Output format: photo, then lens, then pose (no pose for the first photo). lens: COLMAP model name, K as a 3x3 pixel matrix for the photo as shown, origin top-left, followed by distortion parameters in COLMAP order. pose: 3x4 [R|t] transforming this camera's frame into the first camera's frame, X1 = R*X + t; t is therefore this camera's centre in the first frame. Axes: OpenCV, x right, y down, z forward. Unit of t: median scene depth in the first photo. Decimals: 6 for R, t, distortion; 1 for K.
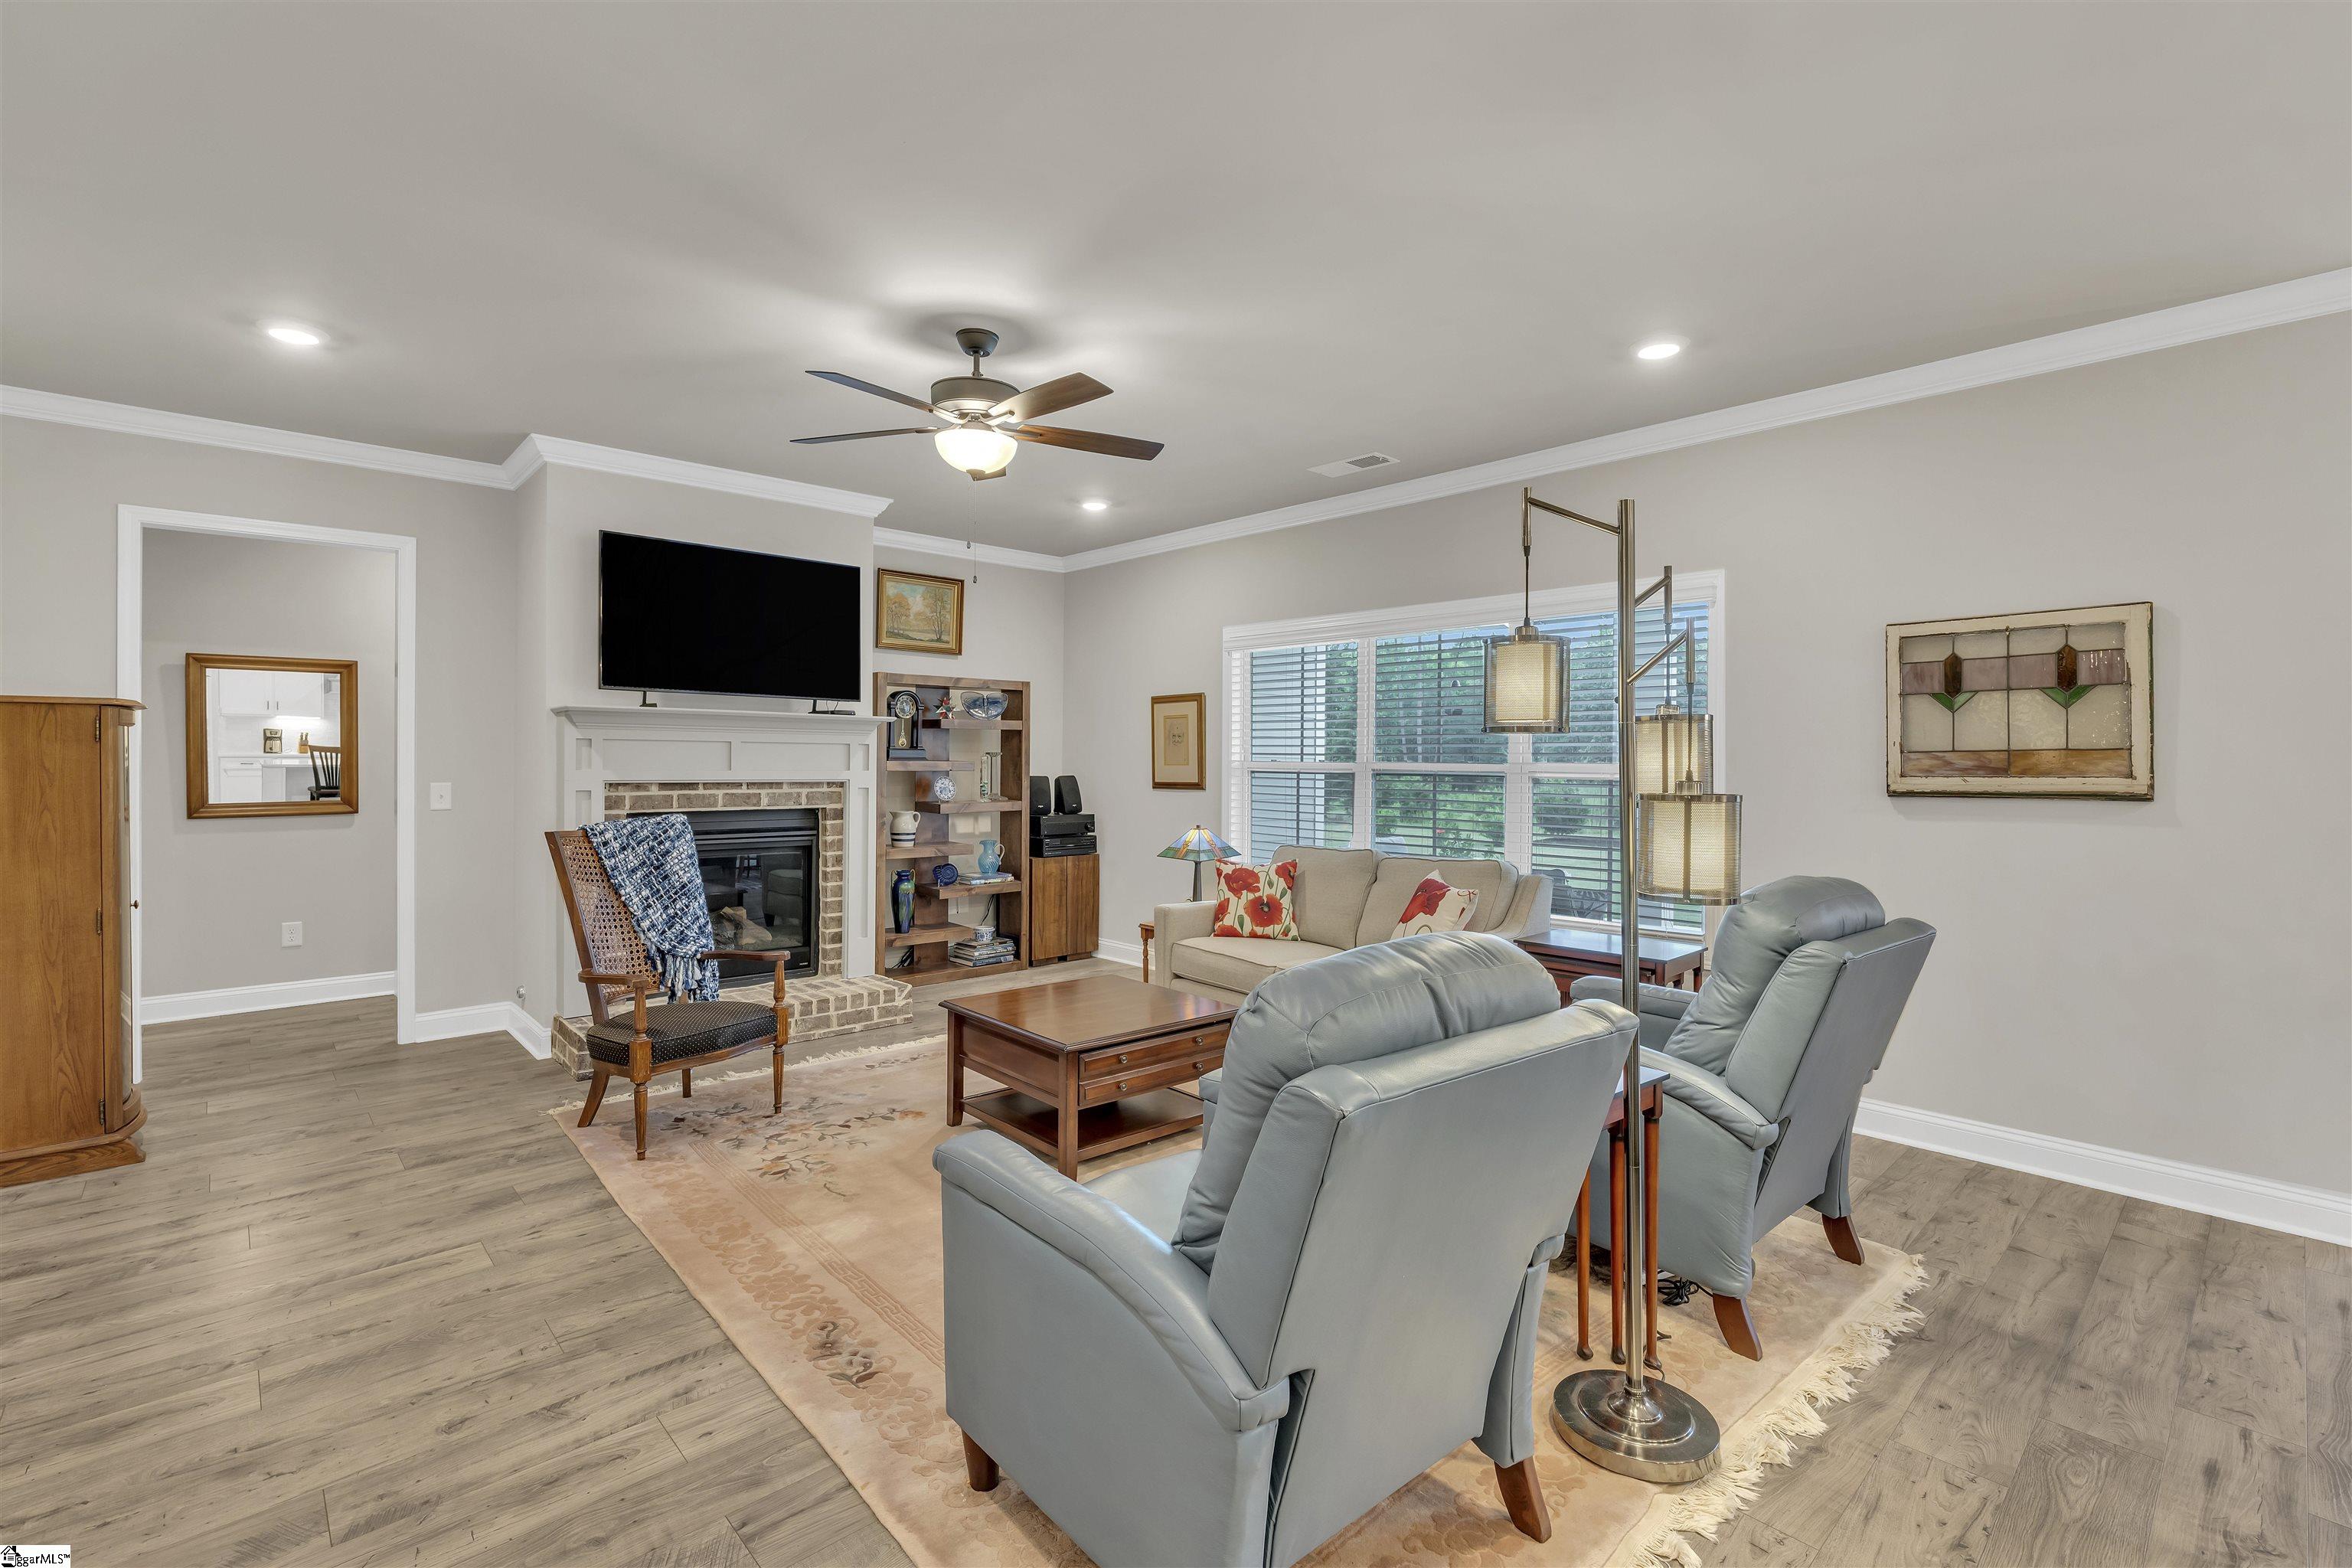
lens RADIAL K [[1035.8, 0, 1189.1], [0, 1035.8, 776.8], [0, 0, 1]] dist [-0.000677, 0.000761]
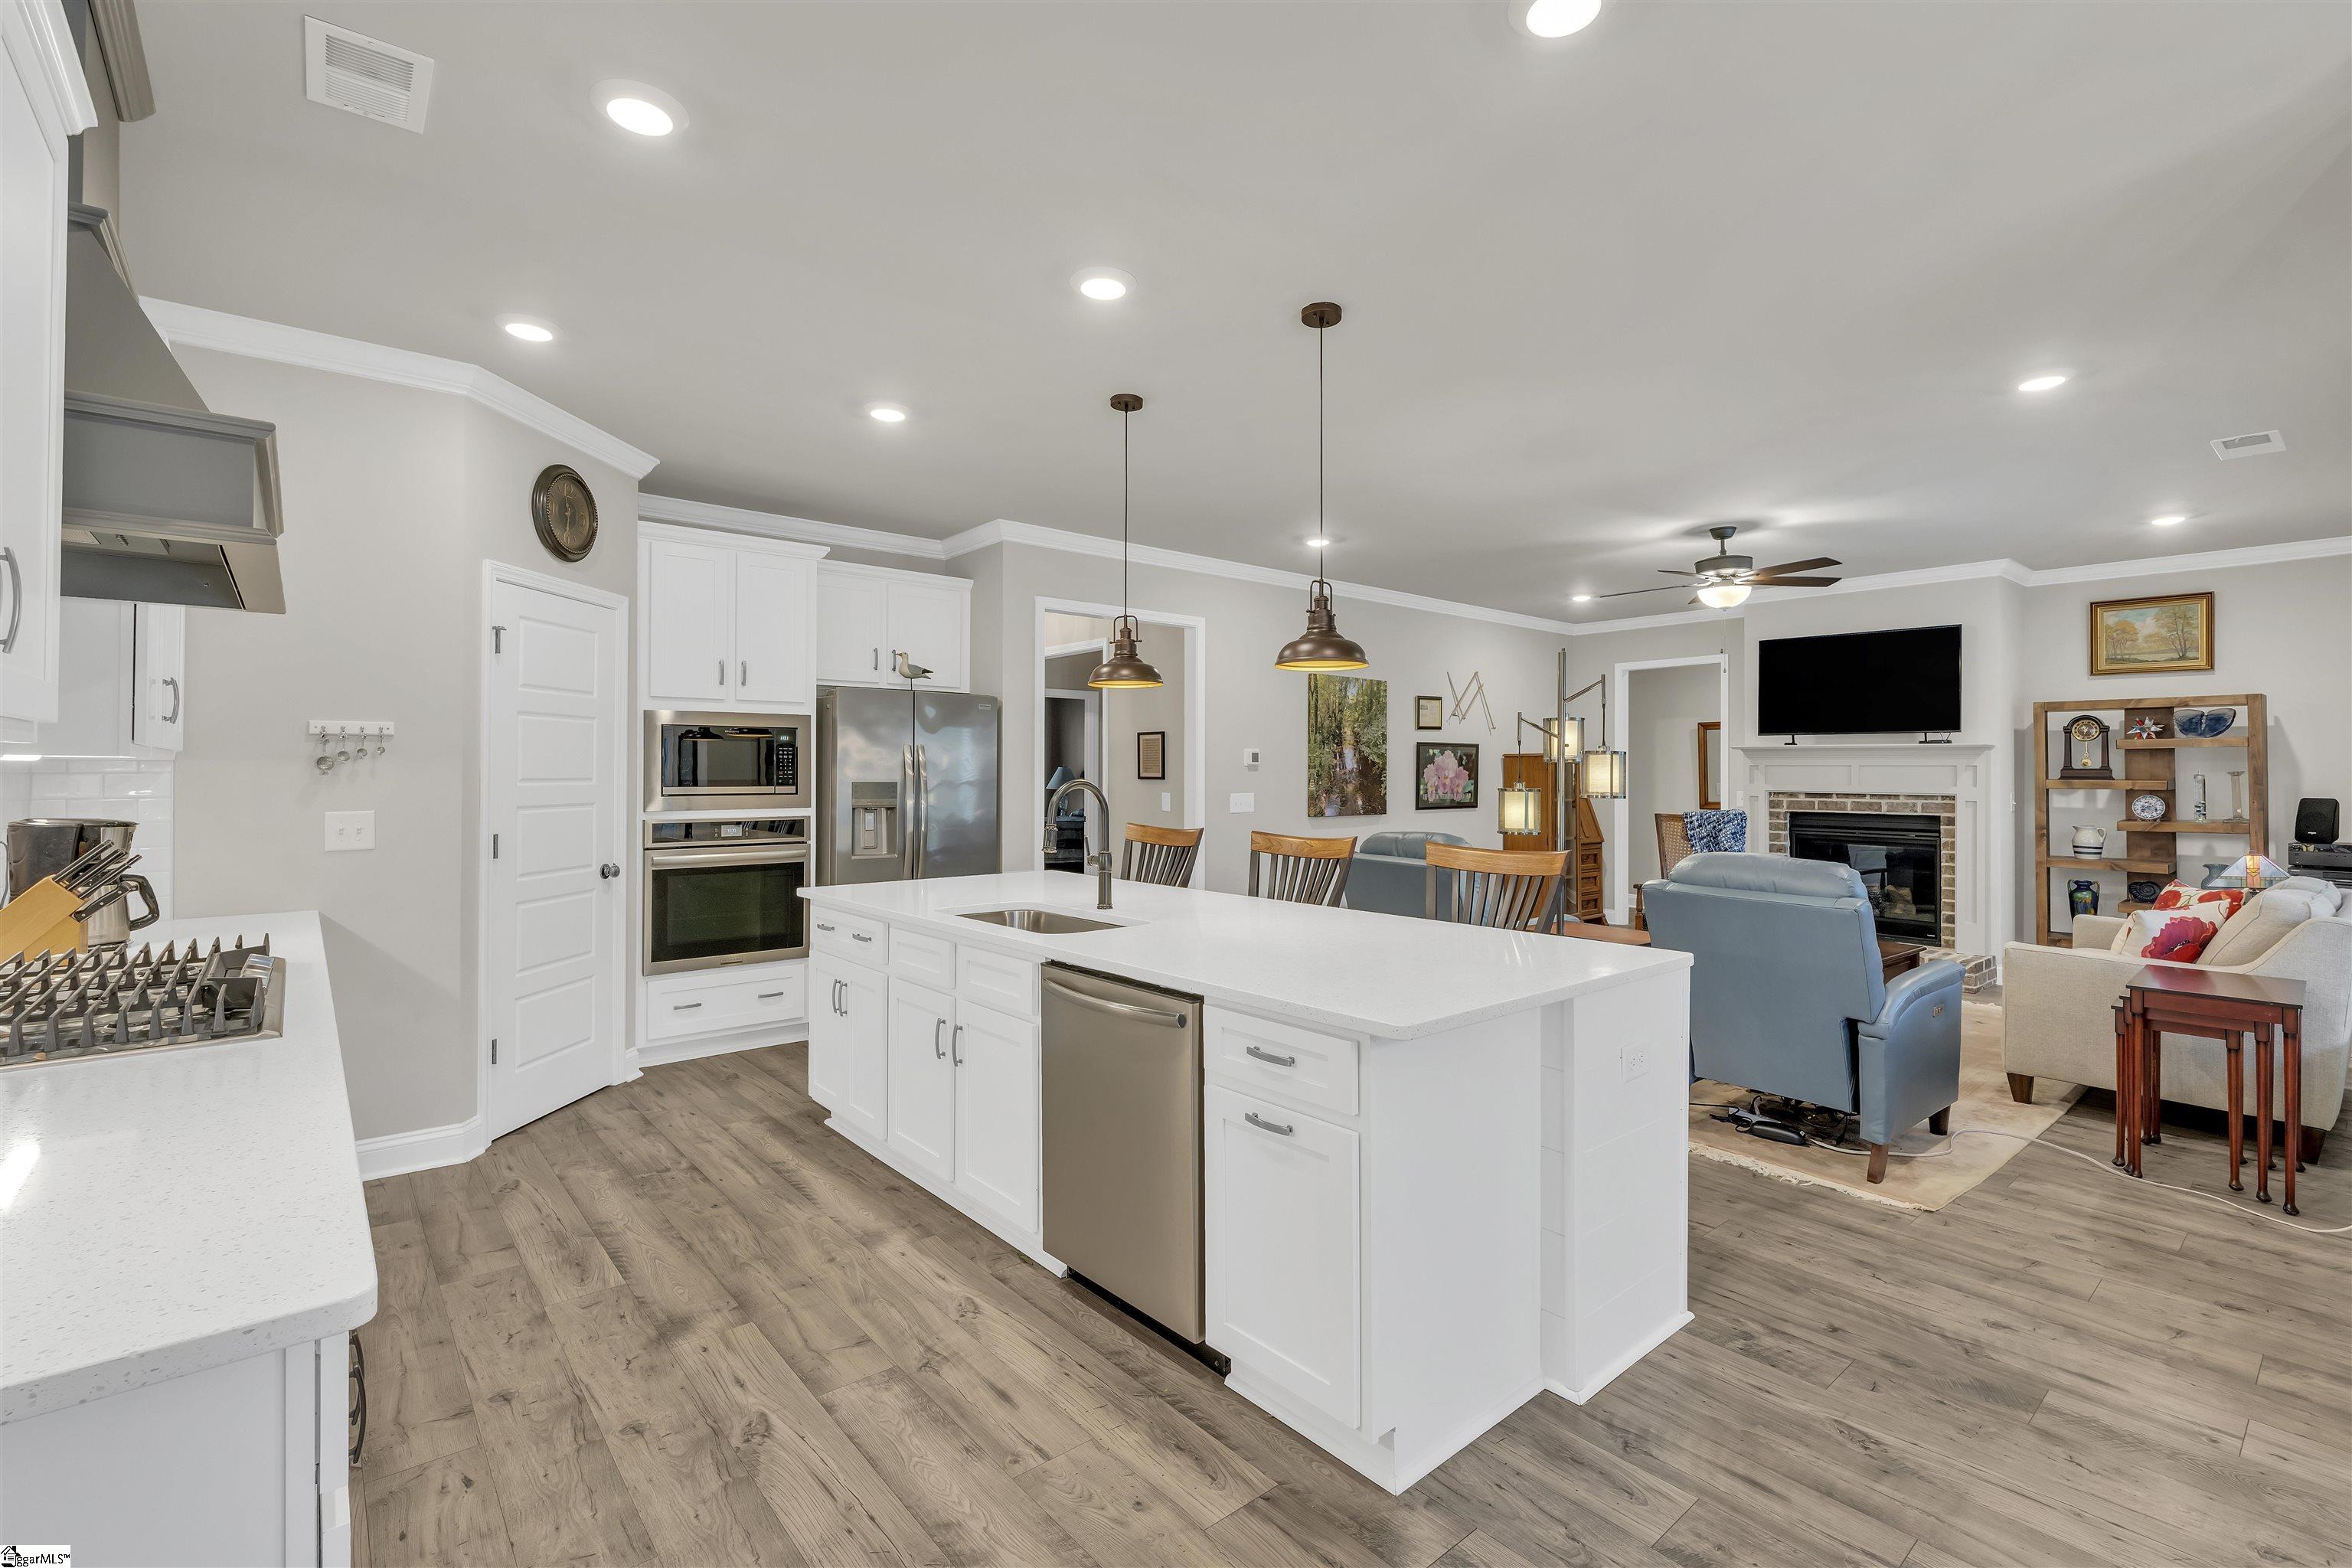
lens RADIAL K [[1035.8, 0, 1180.0], [0, 1035.8, 771.5], [0, 0, 1]] dist [-0.000677, 0.000761]
pose [[-0.037714, -0.004465, -0.999279, 0.987573], [-0.019565, 0.999802, -0.003729, -0.001826], [0.999097, 0.019411, -0.037794, 0.107118]]
